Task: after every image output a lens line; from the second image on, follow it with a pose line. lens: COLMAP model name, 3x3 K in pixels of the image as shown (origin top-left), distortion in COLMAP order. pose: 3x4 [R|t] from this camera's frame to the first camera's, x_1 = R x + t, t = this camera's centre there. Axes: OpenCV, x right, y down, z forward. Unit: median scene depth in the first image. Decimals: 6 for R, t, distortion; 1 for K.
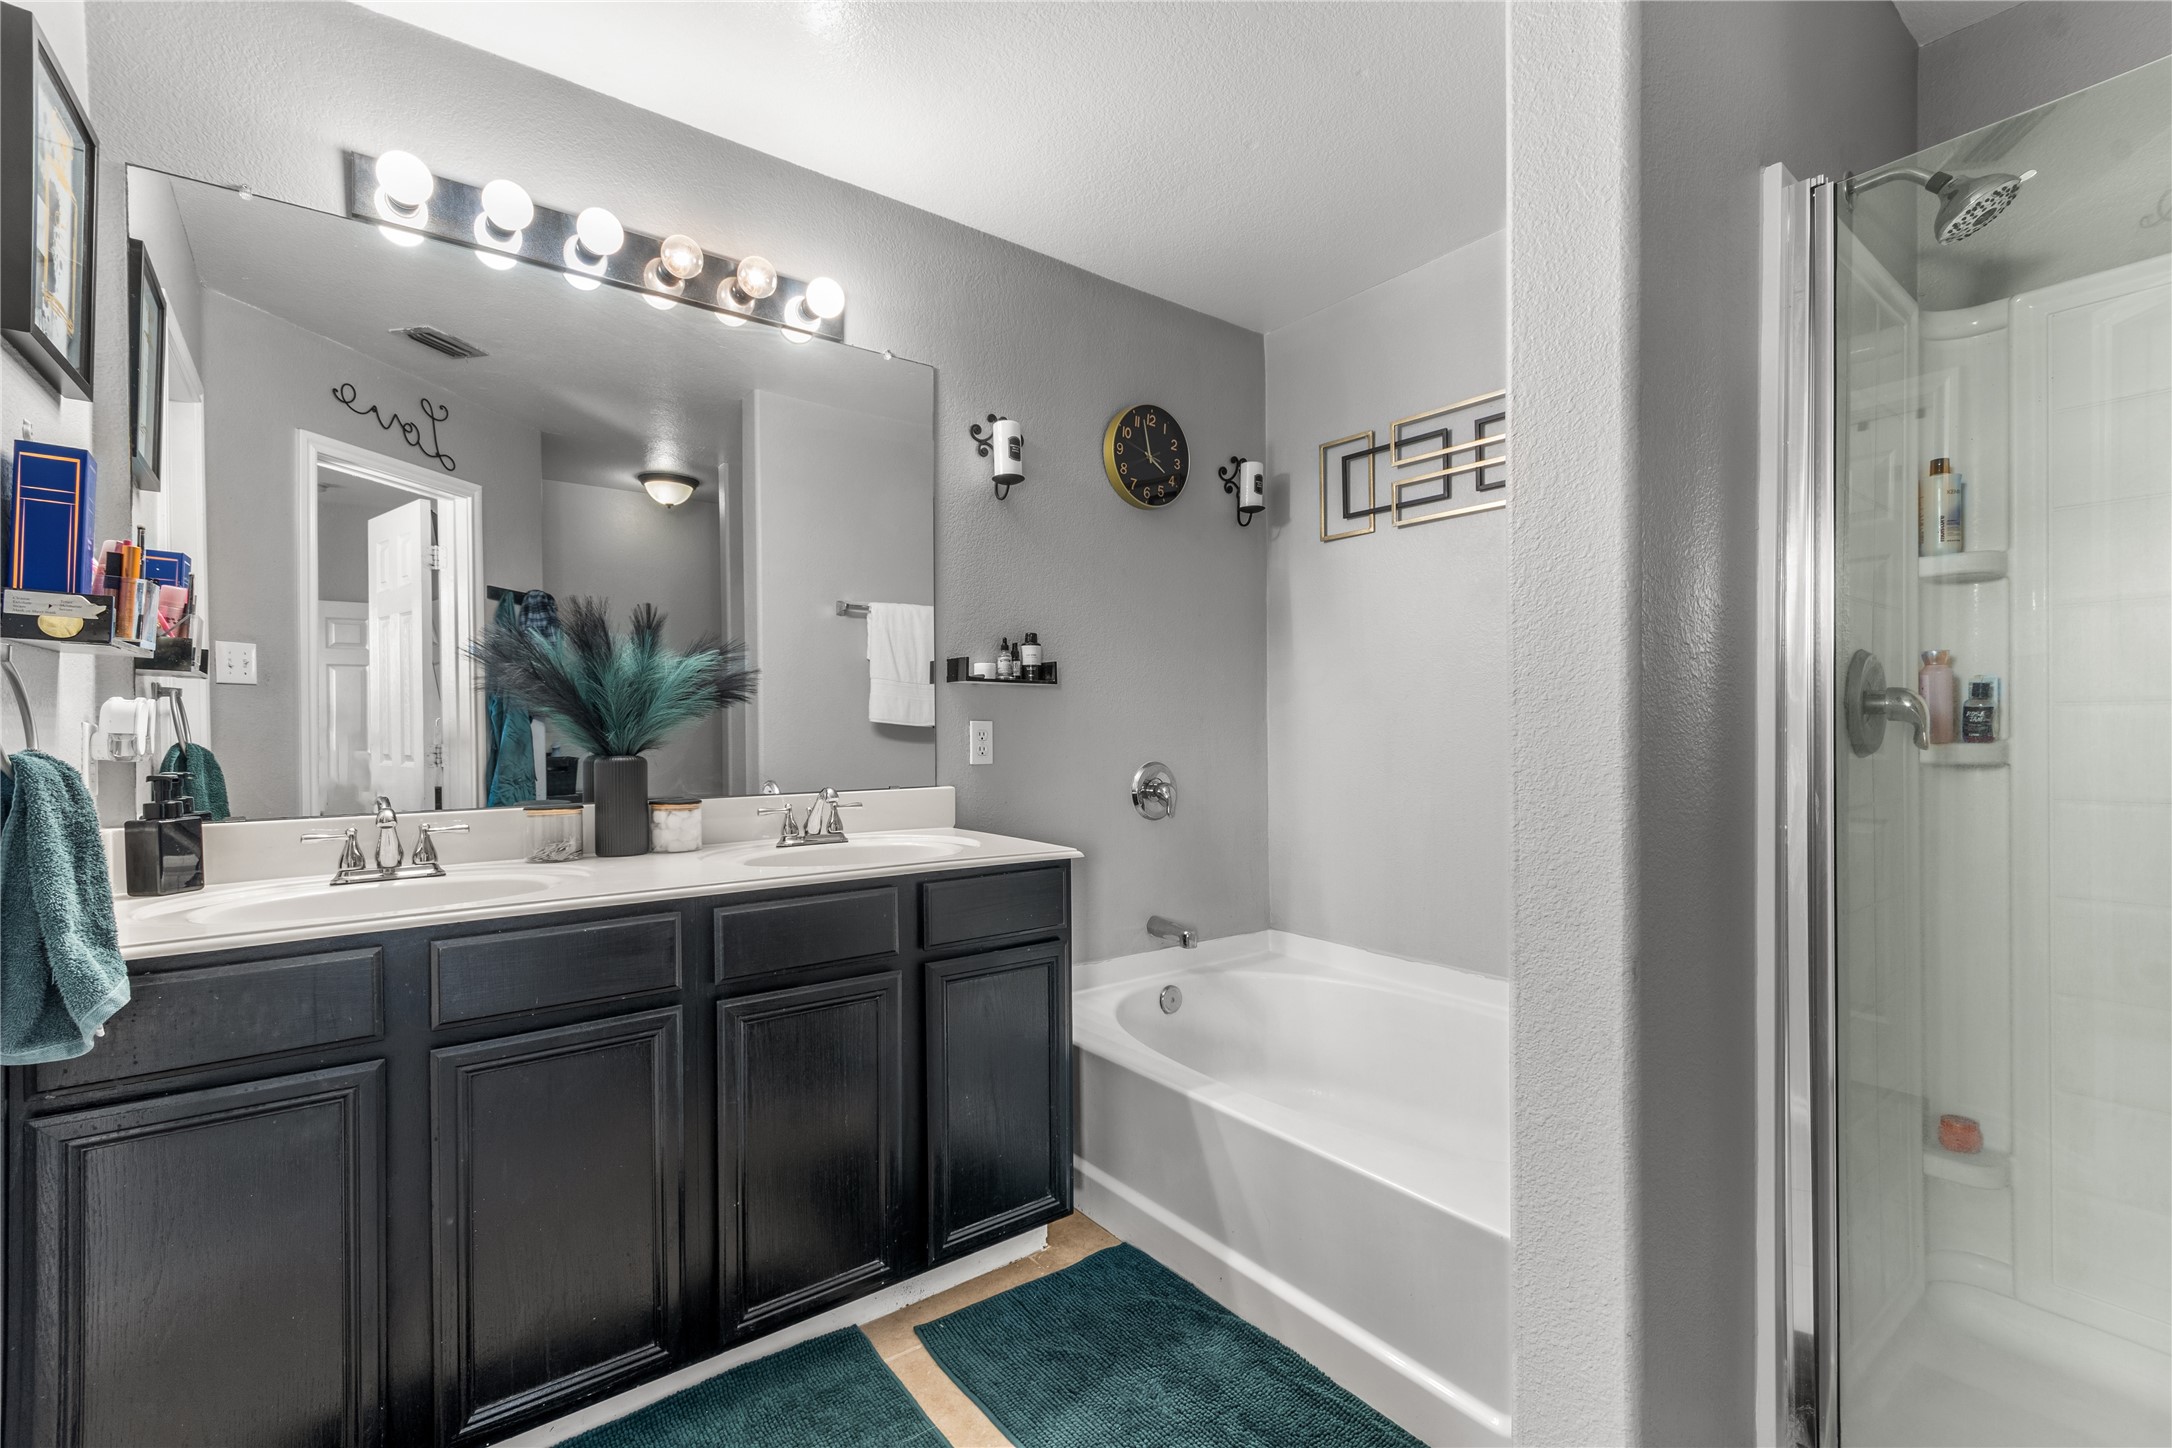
lens RADIAL K [[959.7, 0, 1099.0], [0, 959.7, 732.2], [0, 0, 1]] dist [0.000517, -0.000049]
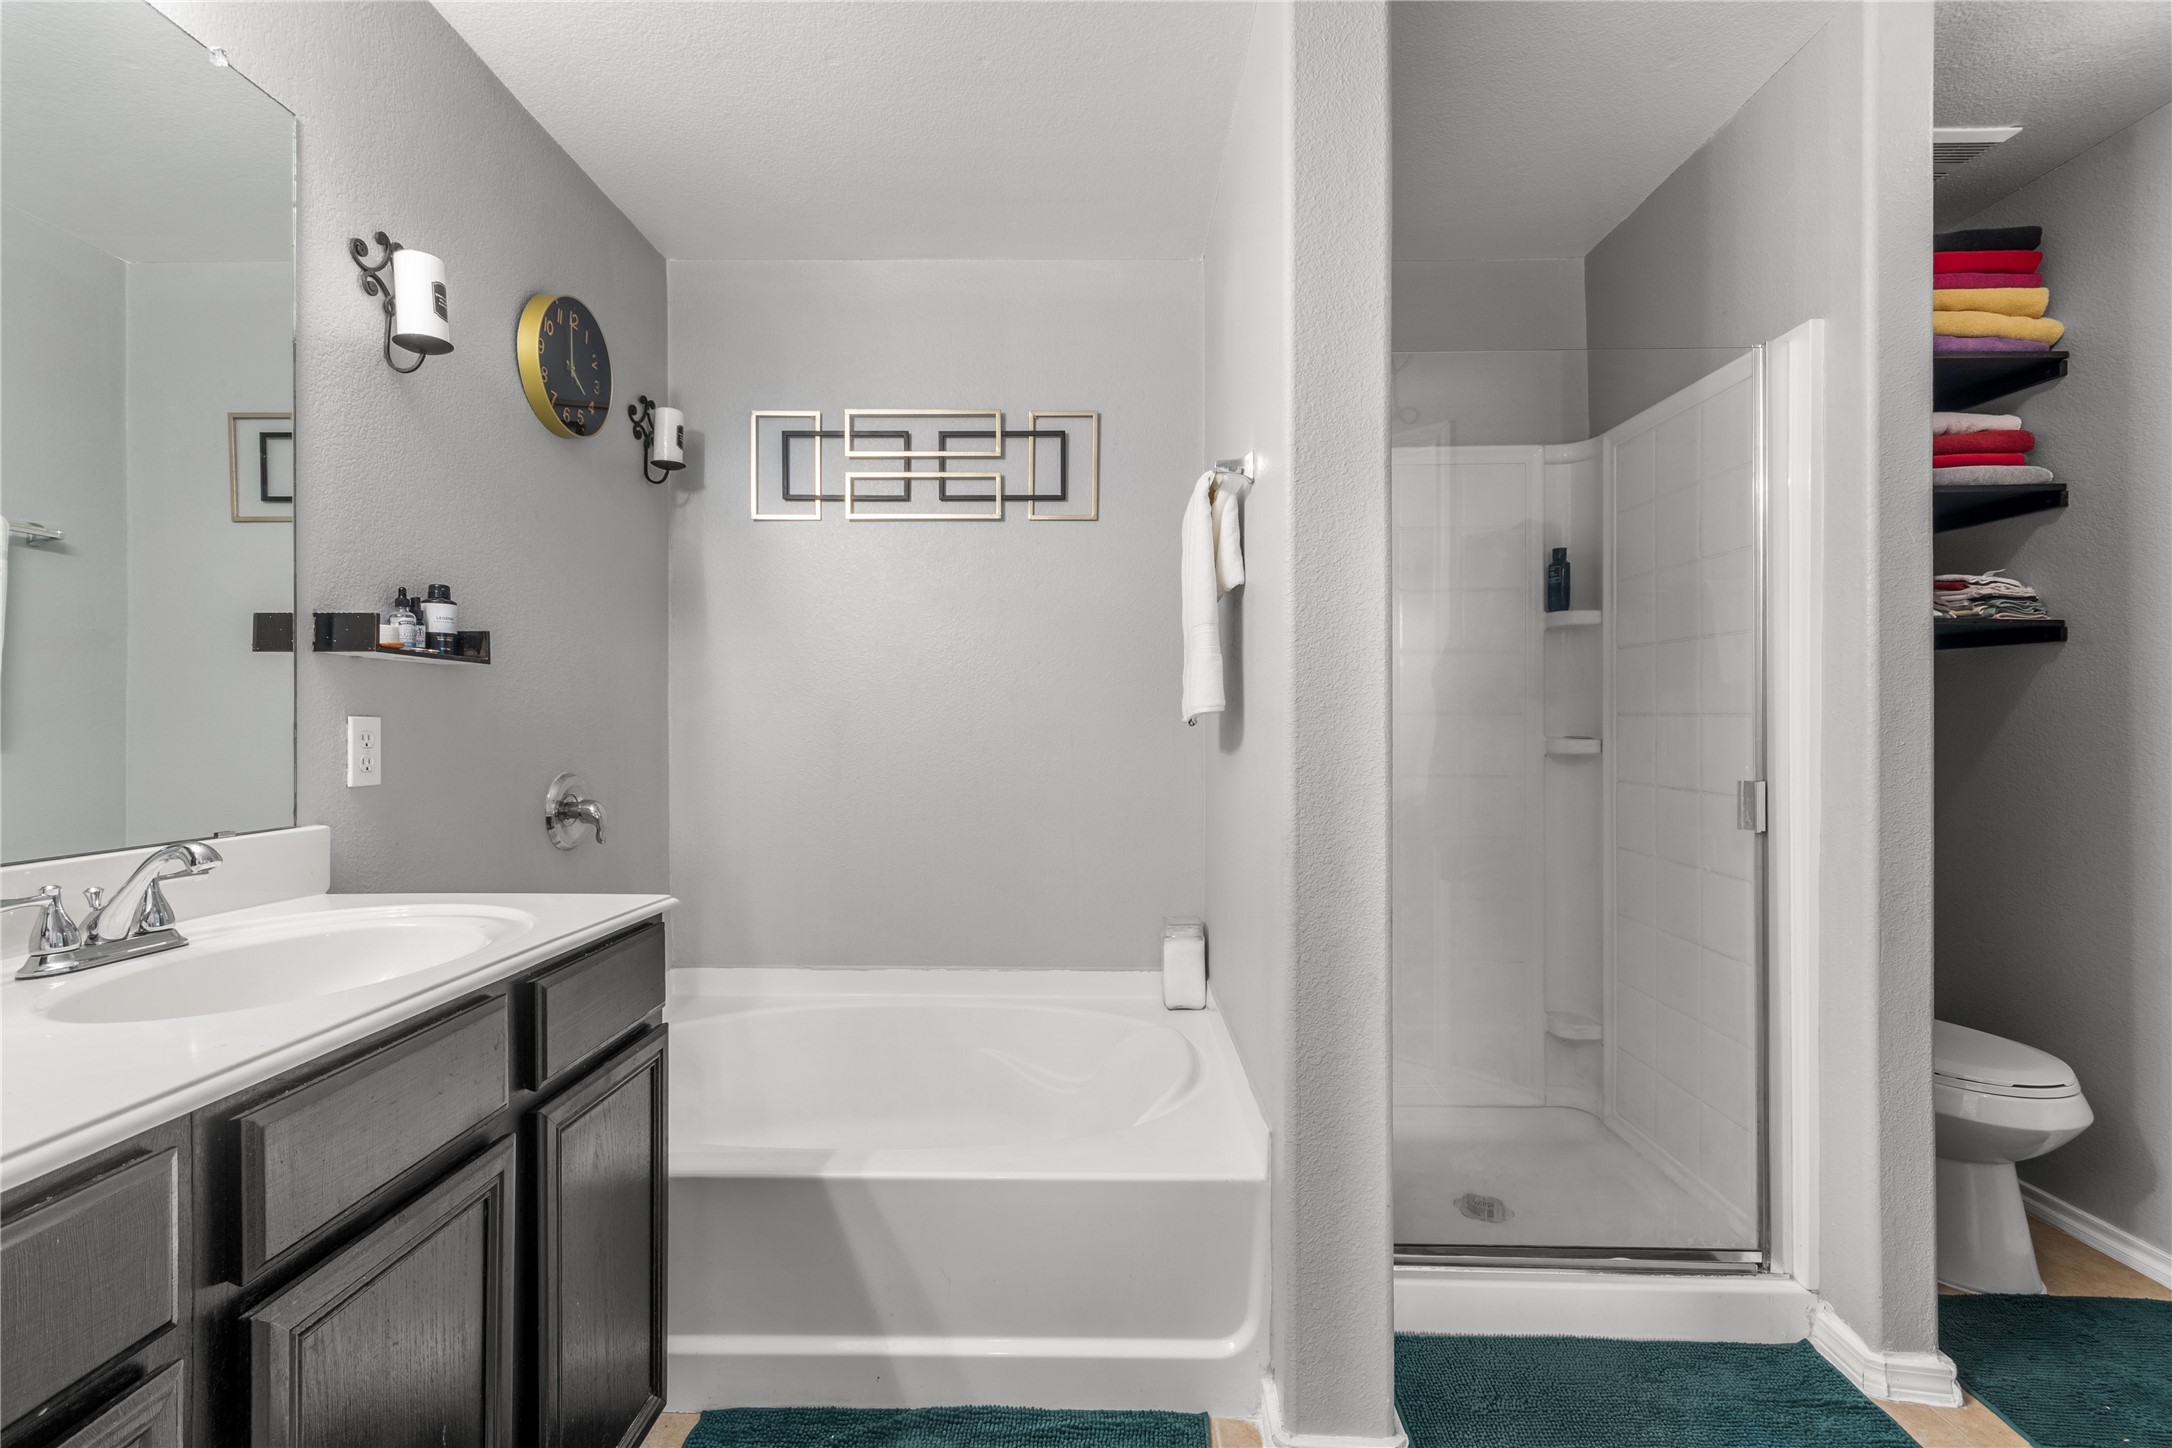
lens RADIAL K [[959.7, 0, 1080.9], [0, 959.7, 716.2], [0, 0, 1]] dist [0.000517, -0.000049]
pose [[0.608444, 0.011553, 0.793513, -0.326320], [0.000558, 0.999888, -0.014986, -0.002298], [-0.793597, 0.009560, 0.608369, 0.246257]]
